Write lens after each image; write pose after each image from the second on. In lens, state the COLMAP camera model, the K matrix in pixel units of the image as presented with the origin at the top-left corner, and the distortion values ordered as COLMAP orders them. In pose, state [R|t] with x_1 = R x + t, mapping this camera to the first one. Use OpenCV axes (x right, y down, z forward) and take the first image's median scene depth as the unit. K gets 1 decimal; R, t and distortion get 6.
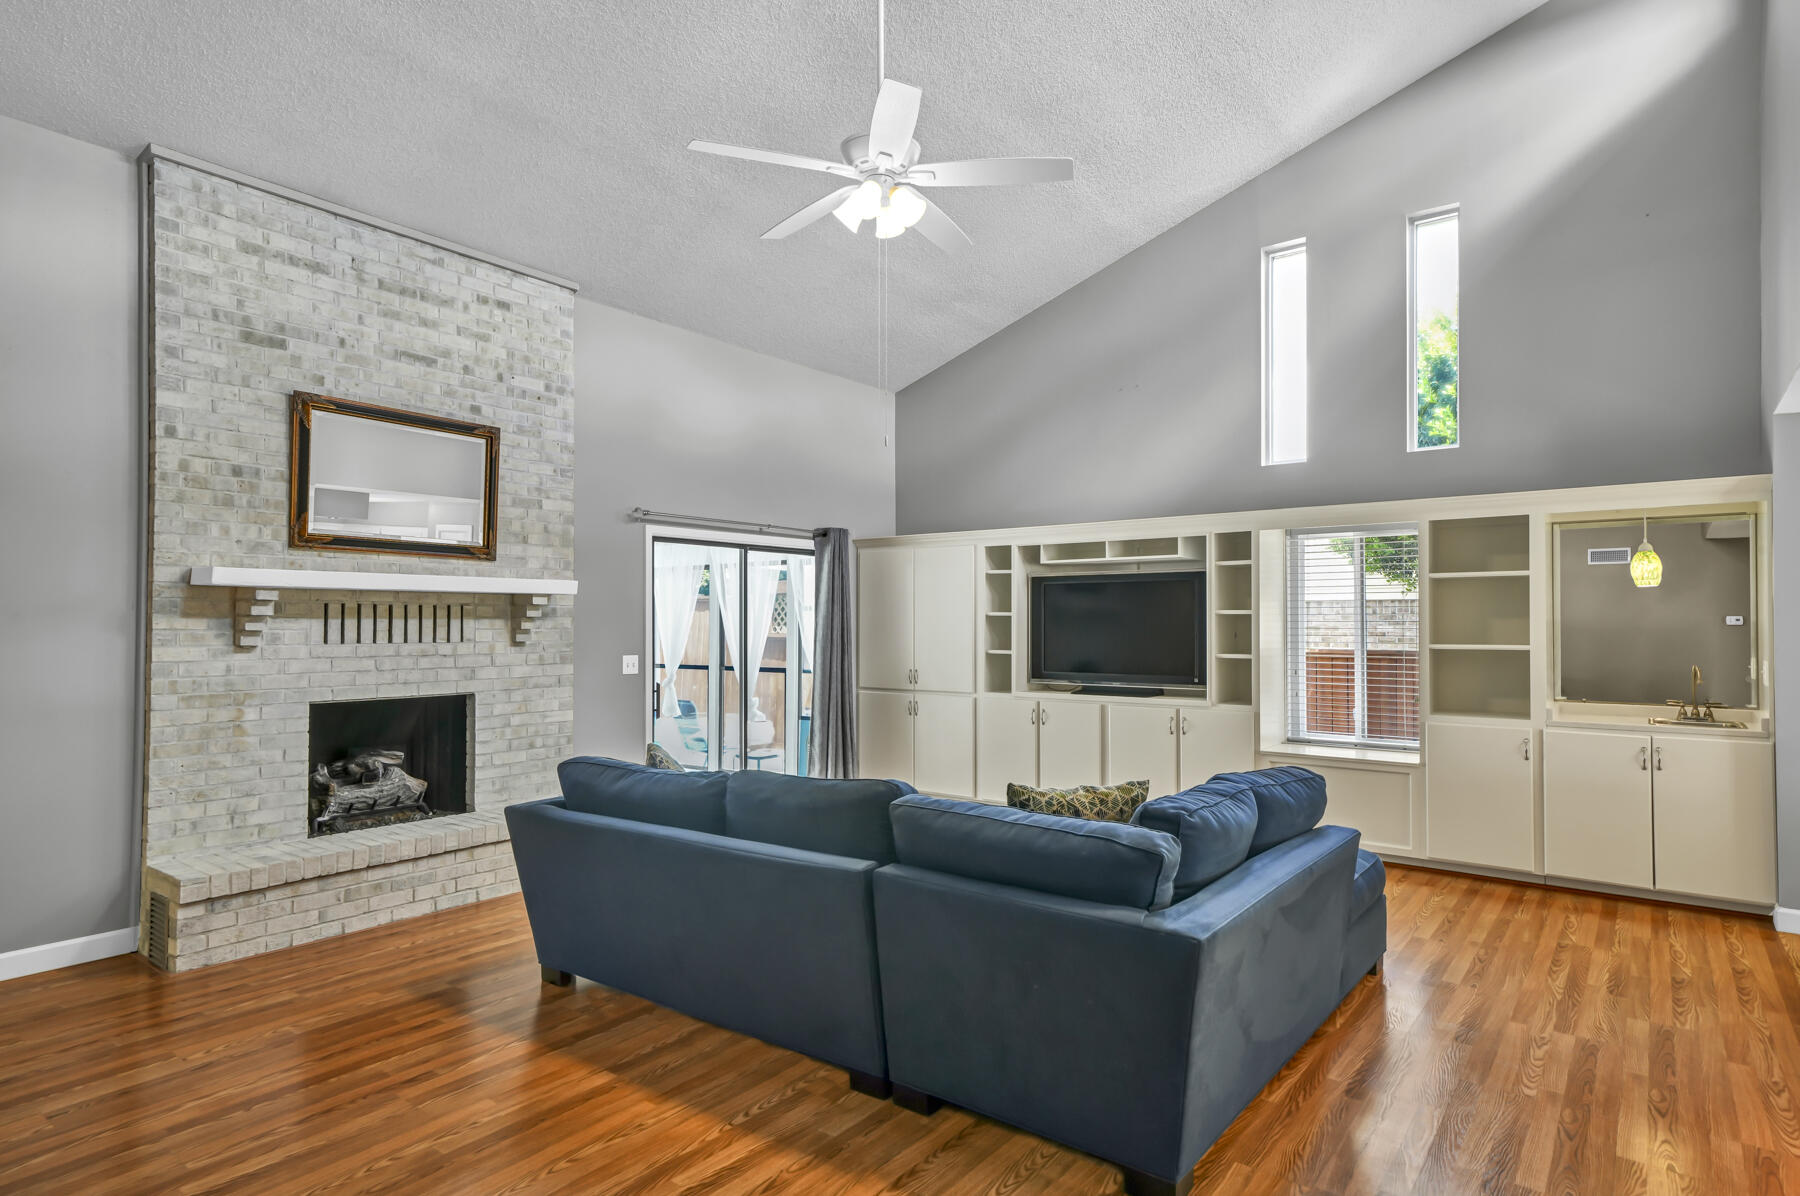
lens RADIAL K [[979.9, 0, 891.5], [0, 979.9, 610.4], [0, 0, 1]] dist [0.012122, 0.001561]
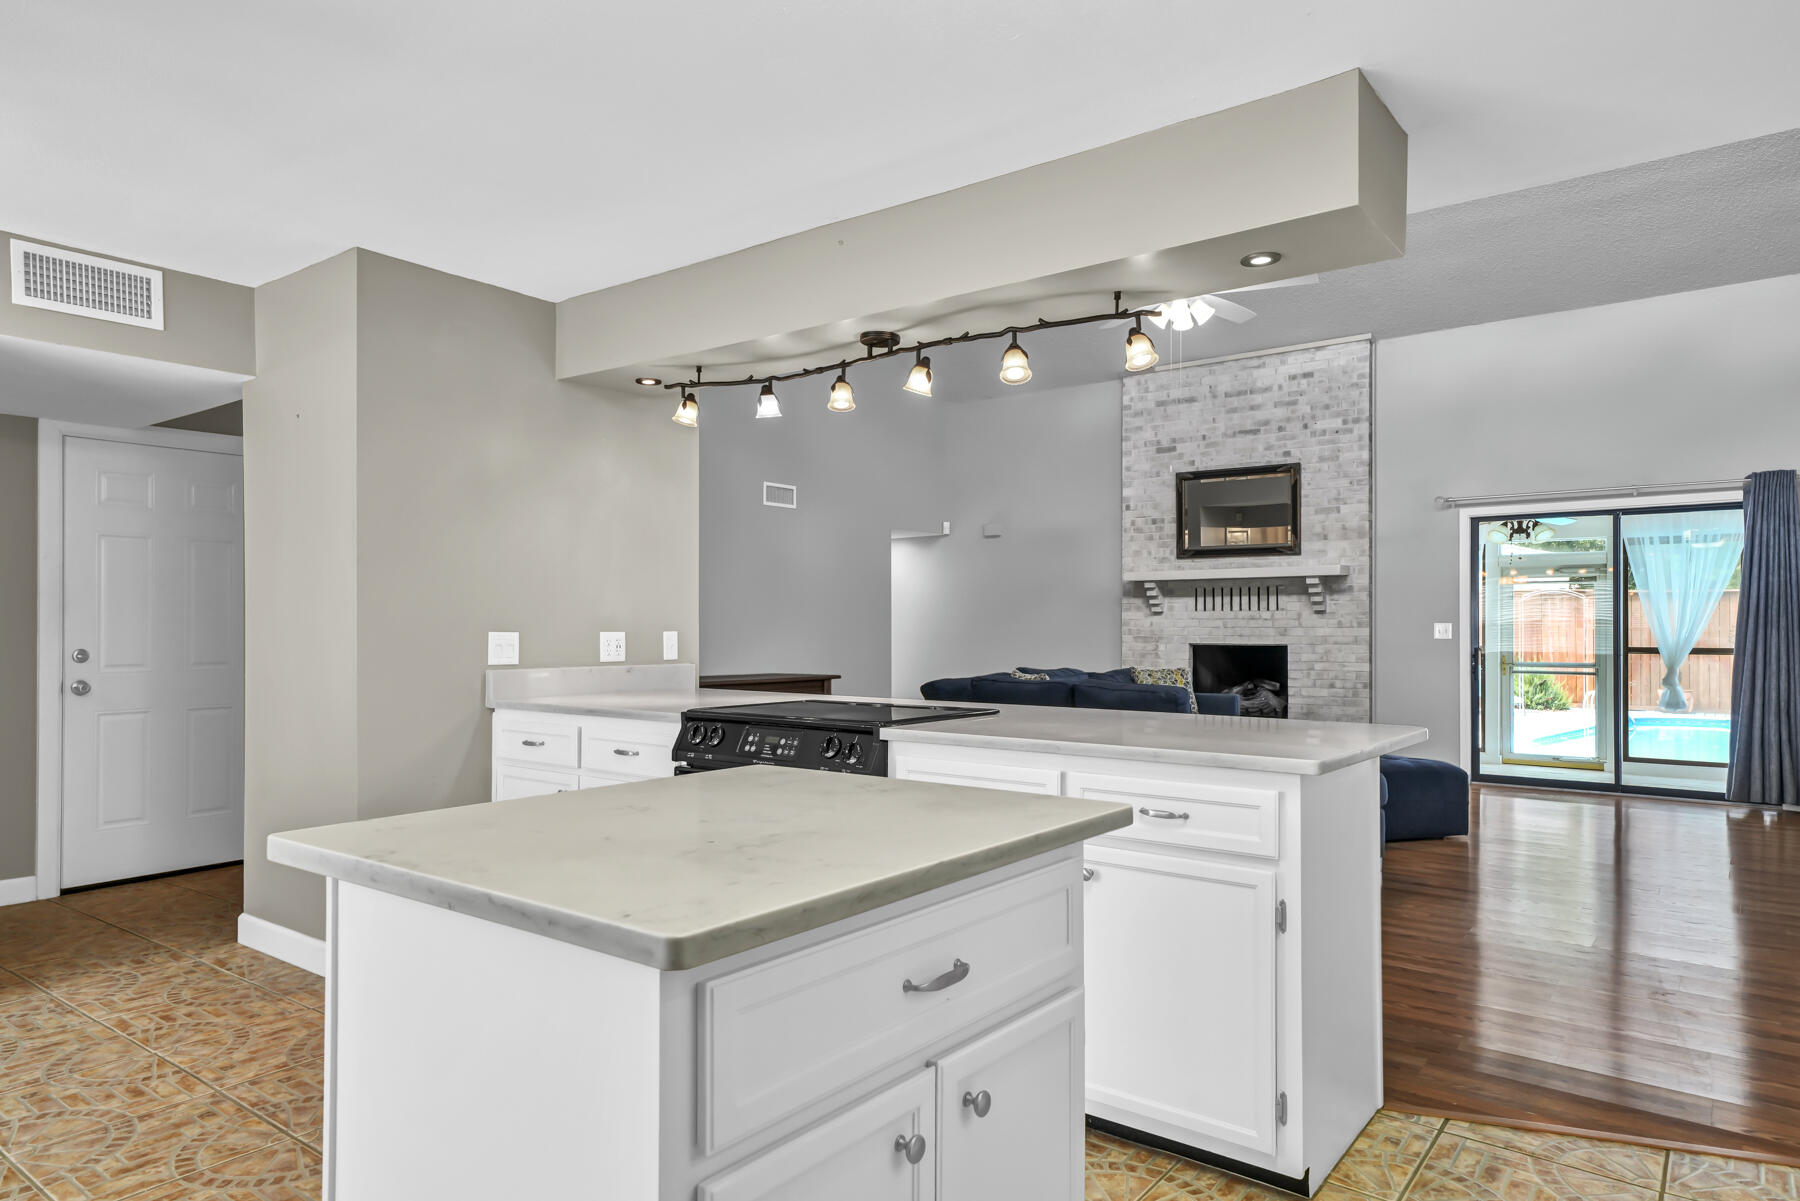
lens RADIAL K [[1096.0, 0, 916.5], [0, 1096.0, 625.9], [0, 0, 1]] dist [0.022886, 0.001111]
pose [[0.002469, -0.000811, -0.999997, 1.153265], [0.013940, 0.999903, -0.000777, 0.045670], [0.999900, -0.013938, 0.002480, 0.405195]]
